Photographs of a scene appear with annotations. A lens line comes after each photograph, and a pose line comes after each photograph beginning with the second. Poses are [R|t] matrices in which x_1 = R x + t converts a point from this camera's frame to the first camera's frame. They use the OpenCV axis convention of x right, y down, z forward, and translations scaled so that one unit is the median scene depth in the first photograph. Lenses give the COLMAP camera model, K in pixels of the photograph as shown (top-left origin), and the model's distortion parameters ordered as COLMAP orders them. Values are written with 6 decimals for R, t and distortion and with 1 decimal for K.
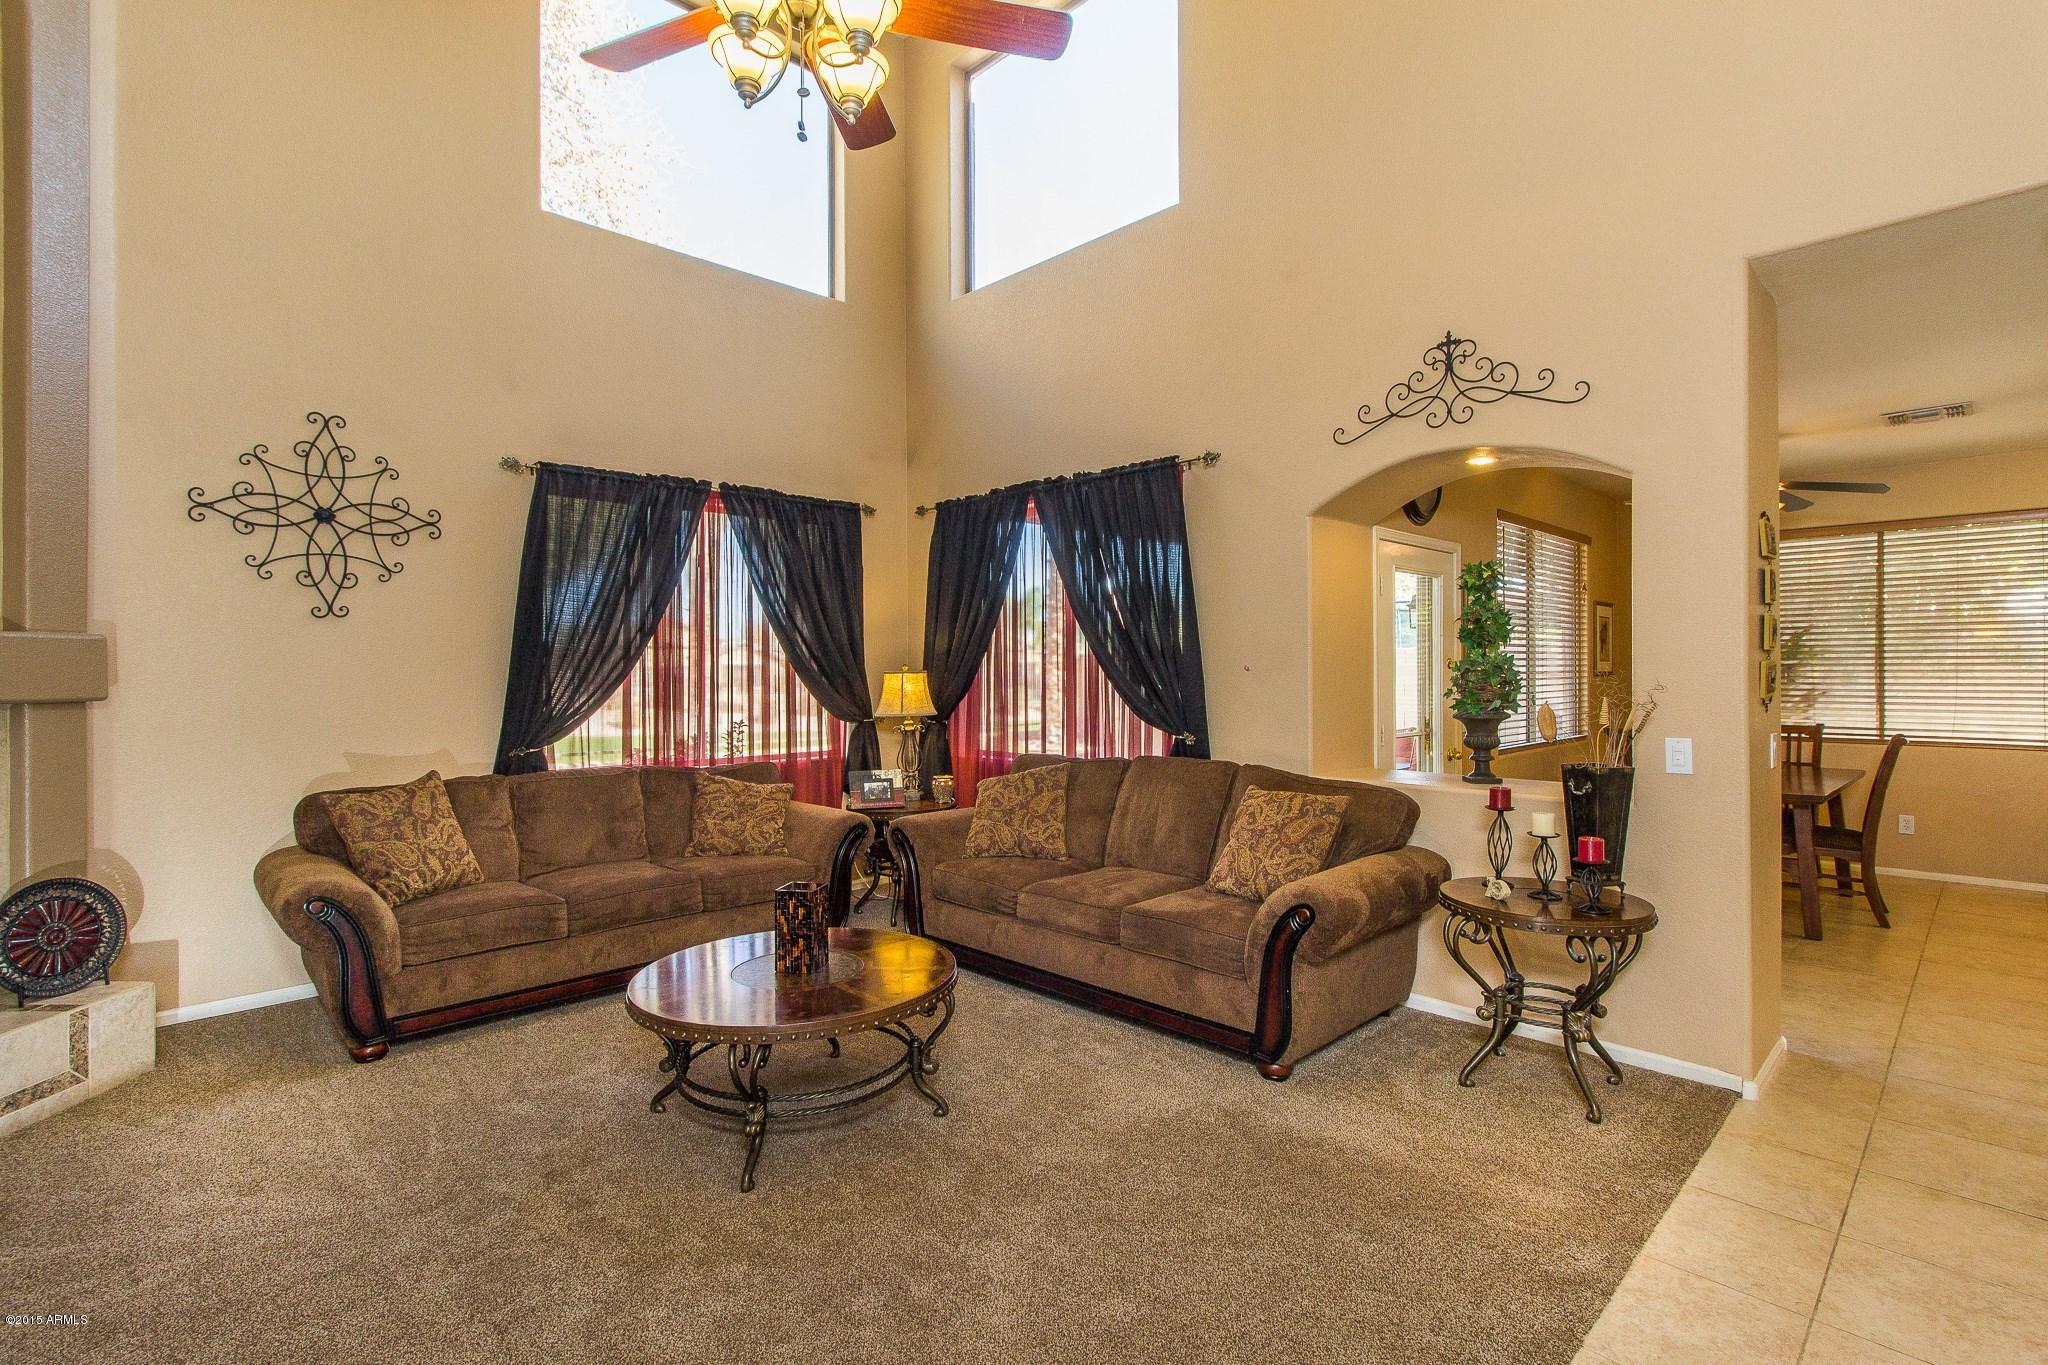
lens RADIAL K [[970.8, 0, 1093.4], [0, 970.8, 659.1], [0, 0, 1]] dist [0.013782, 0.000388]
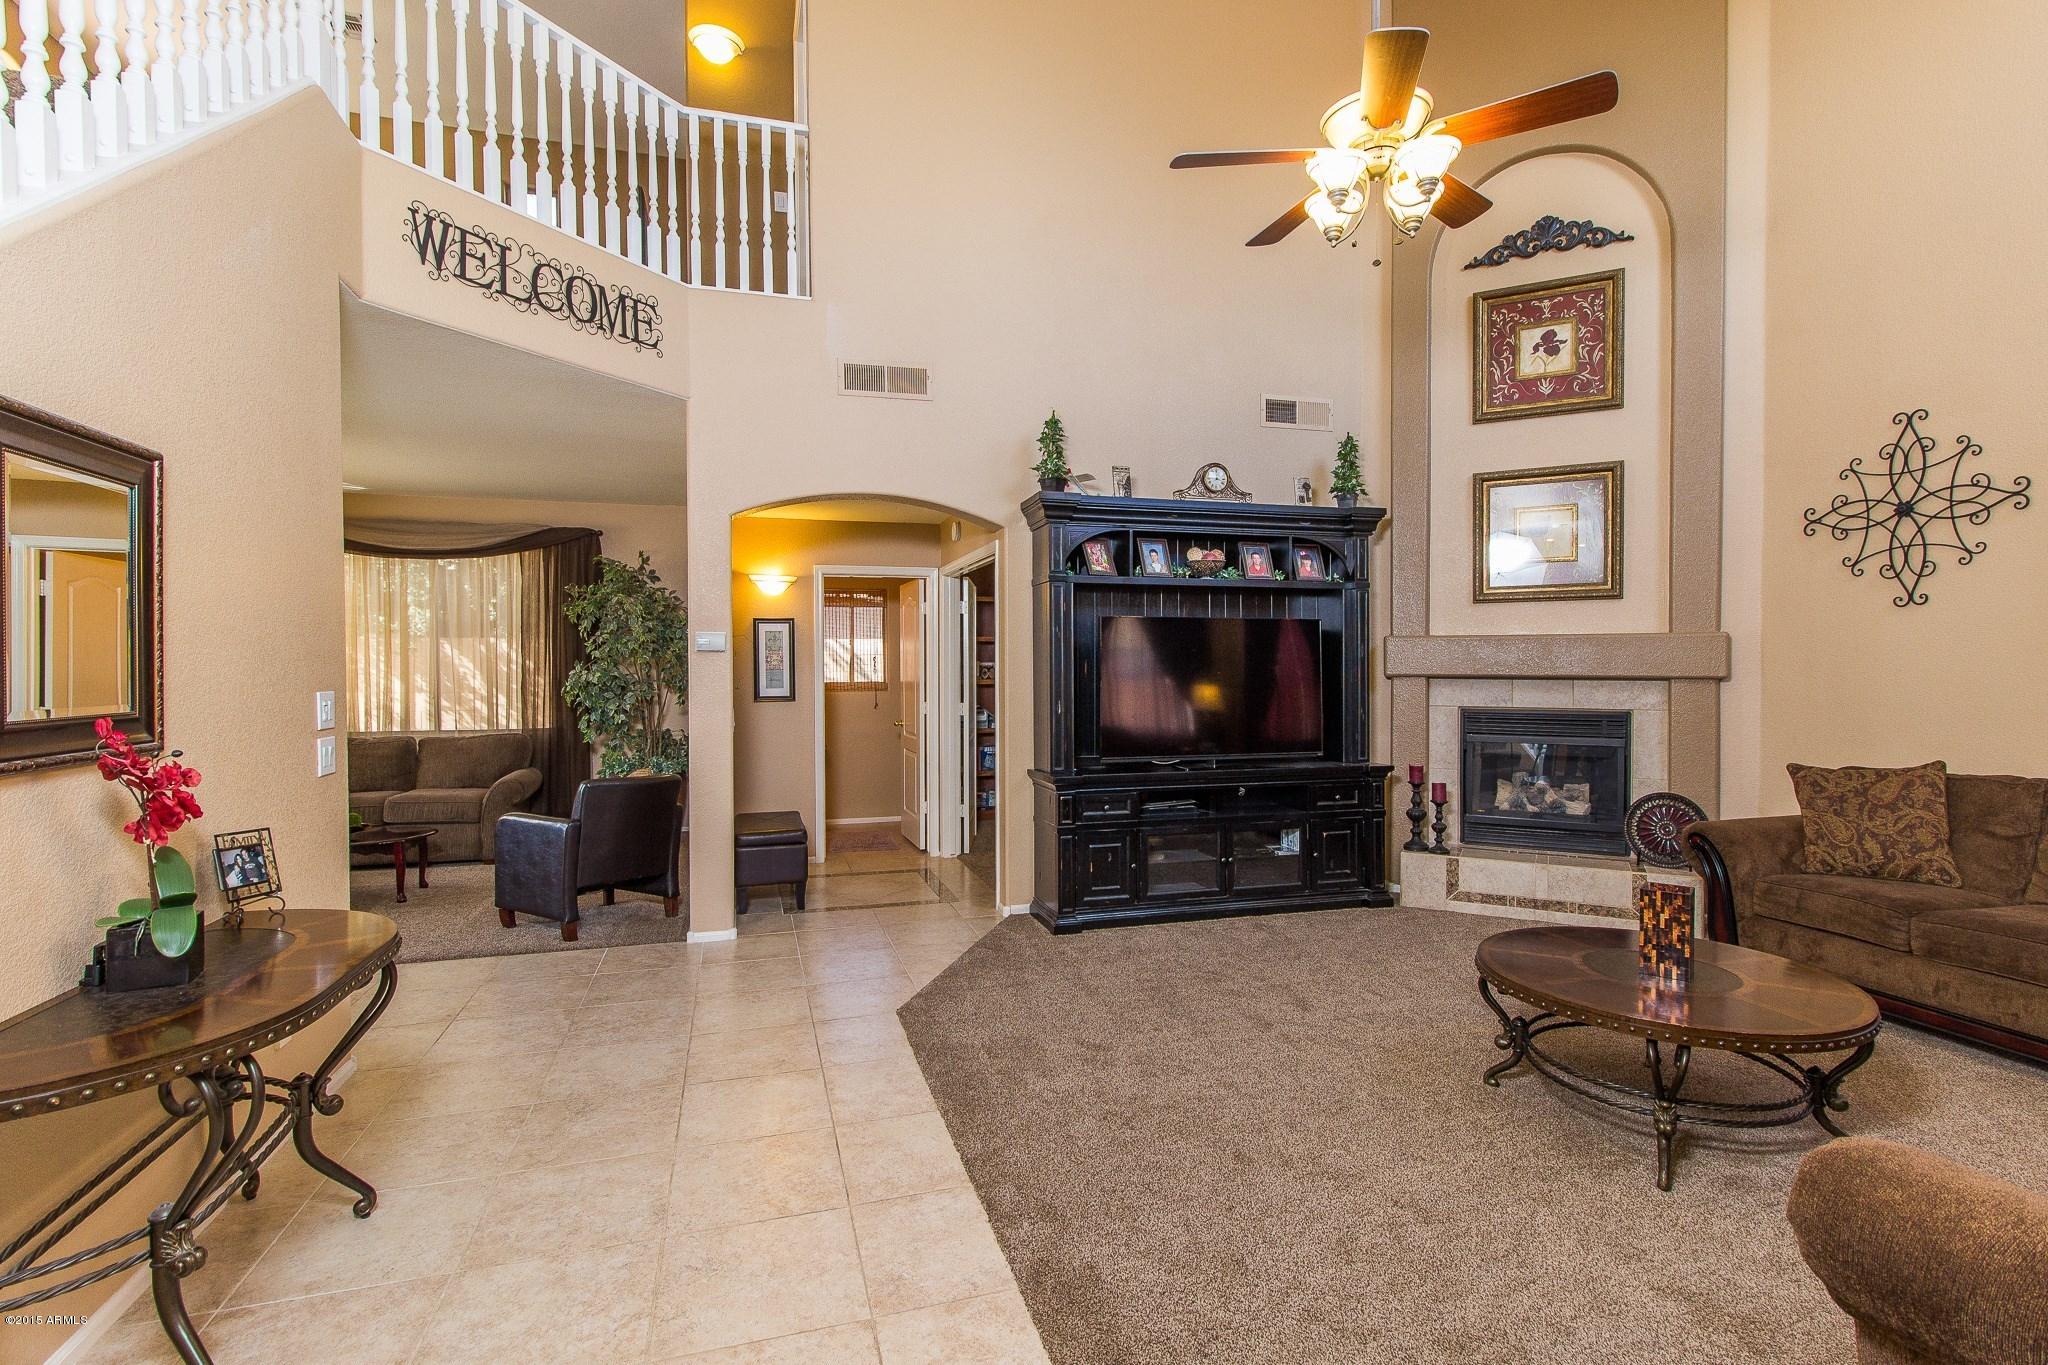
lens RADIAL K [[970.8, 0, 1035.5], [0, 970.8, 672.9], [0, 0, 1]] dist [0.013782, 0.000388]
pose [[-0.484412, 0.014887, -0.874714, 0.586773], [0.013730, 0.999861, 0.009413, 0.006411], [0.874732, -0.007450, -0.484549, 0.683871]]
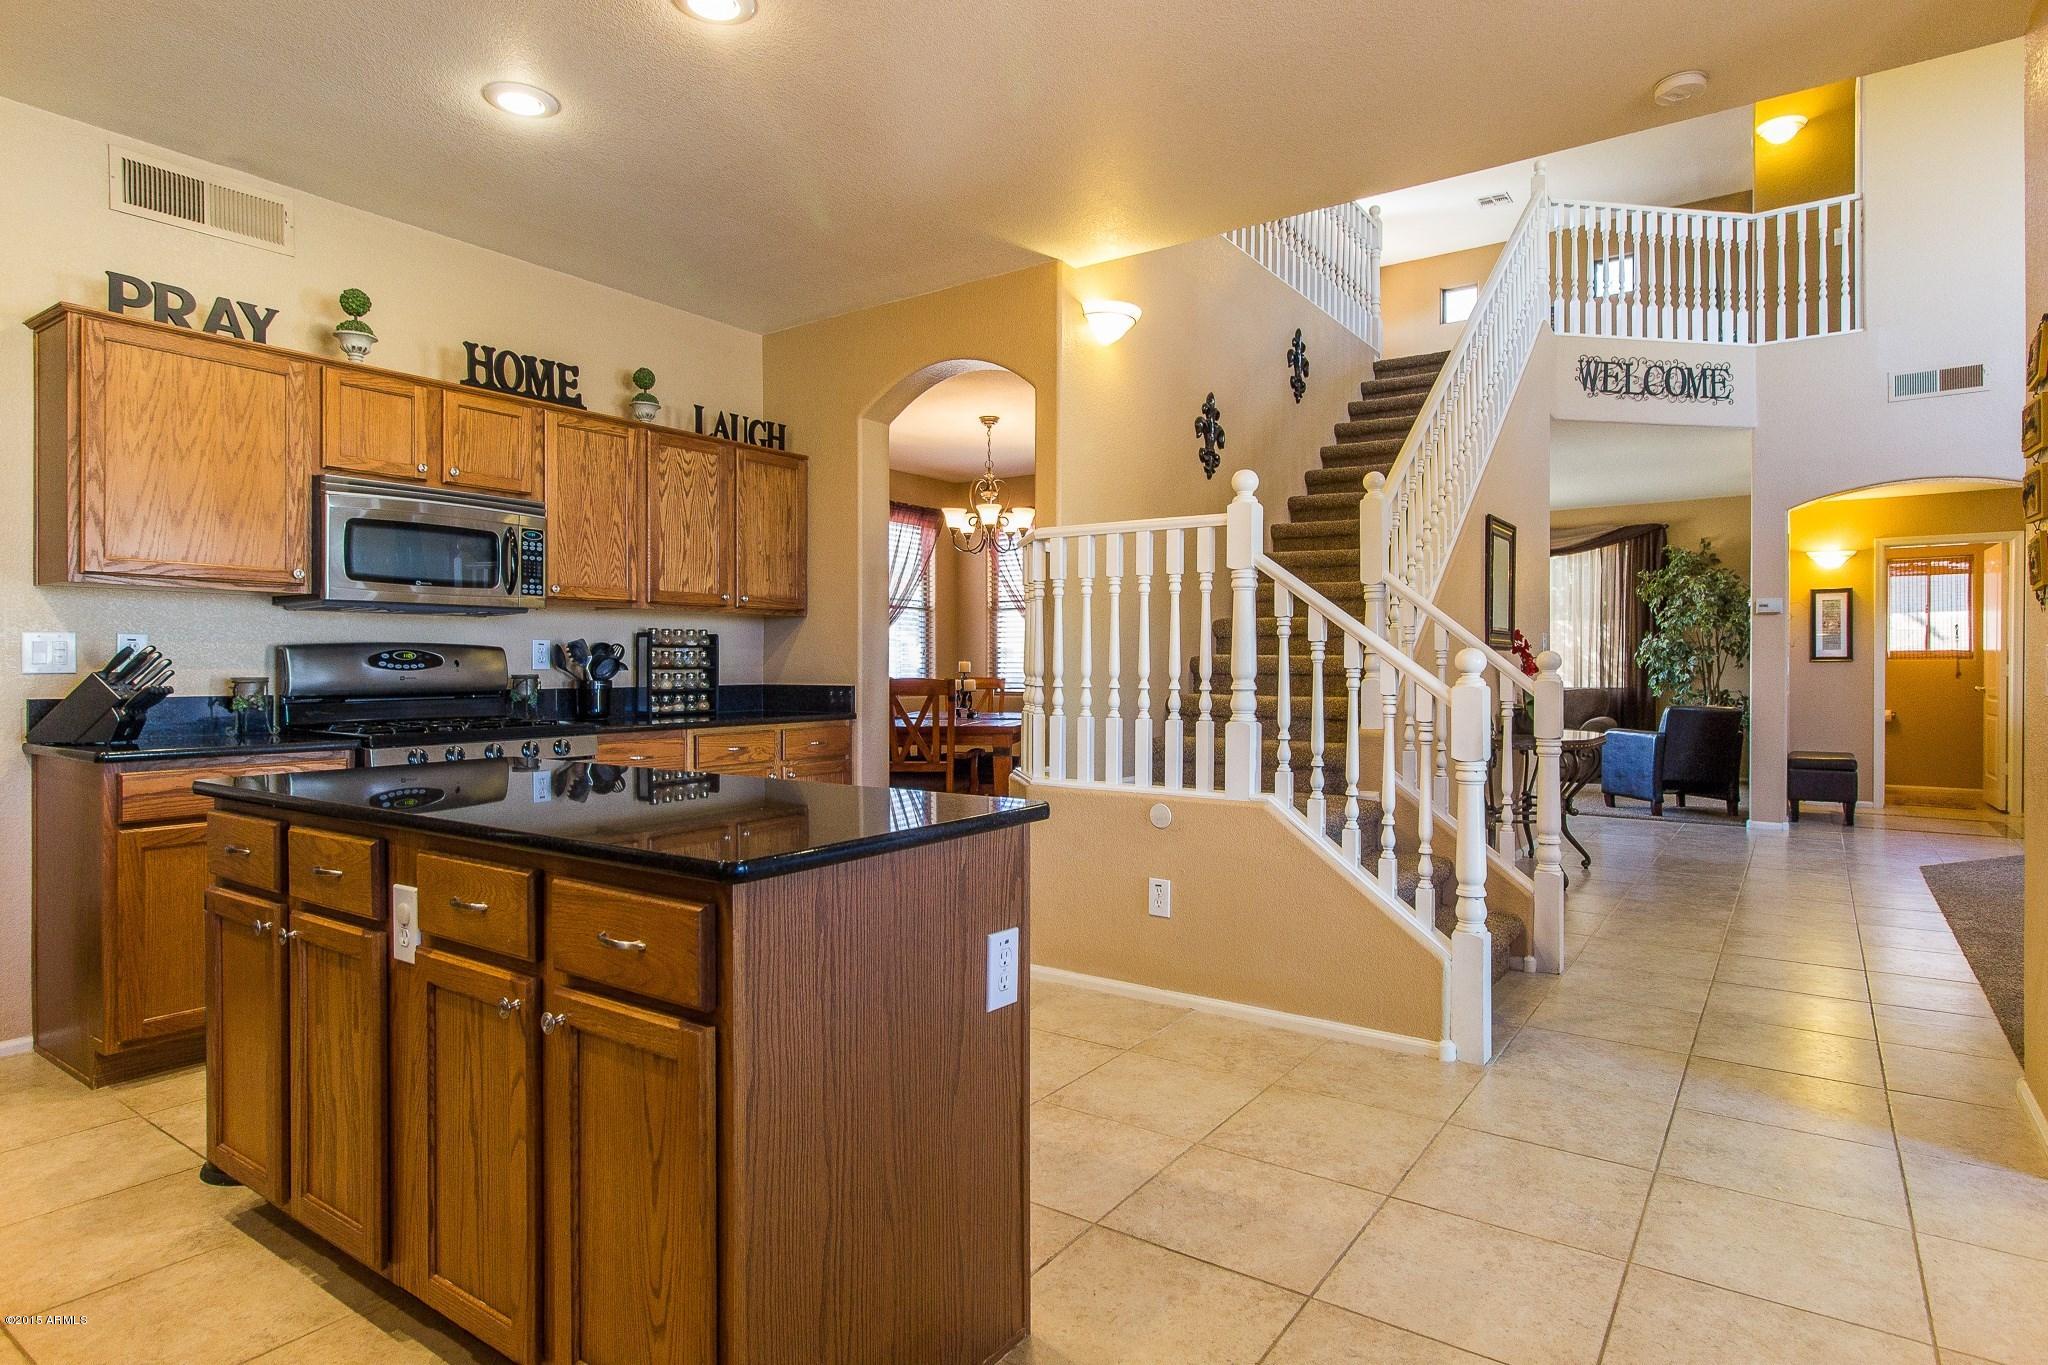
lens RADIAL K [[1122.1, 0, 1031.4], [0, 1122.1, 676.0], [0, 0, 1]] dist [-0.001240, 0.000347]
pose [[-0.987070, 0.005917, -0.160180, 1.193606], [0.006068, 0.999981, -0.000452, 0.078536], [0.160174, -0.001418, -0.987088, 1.345071]]
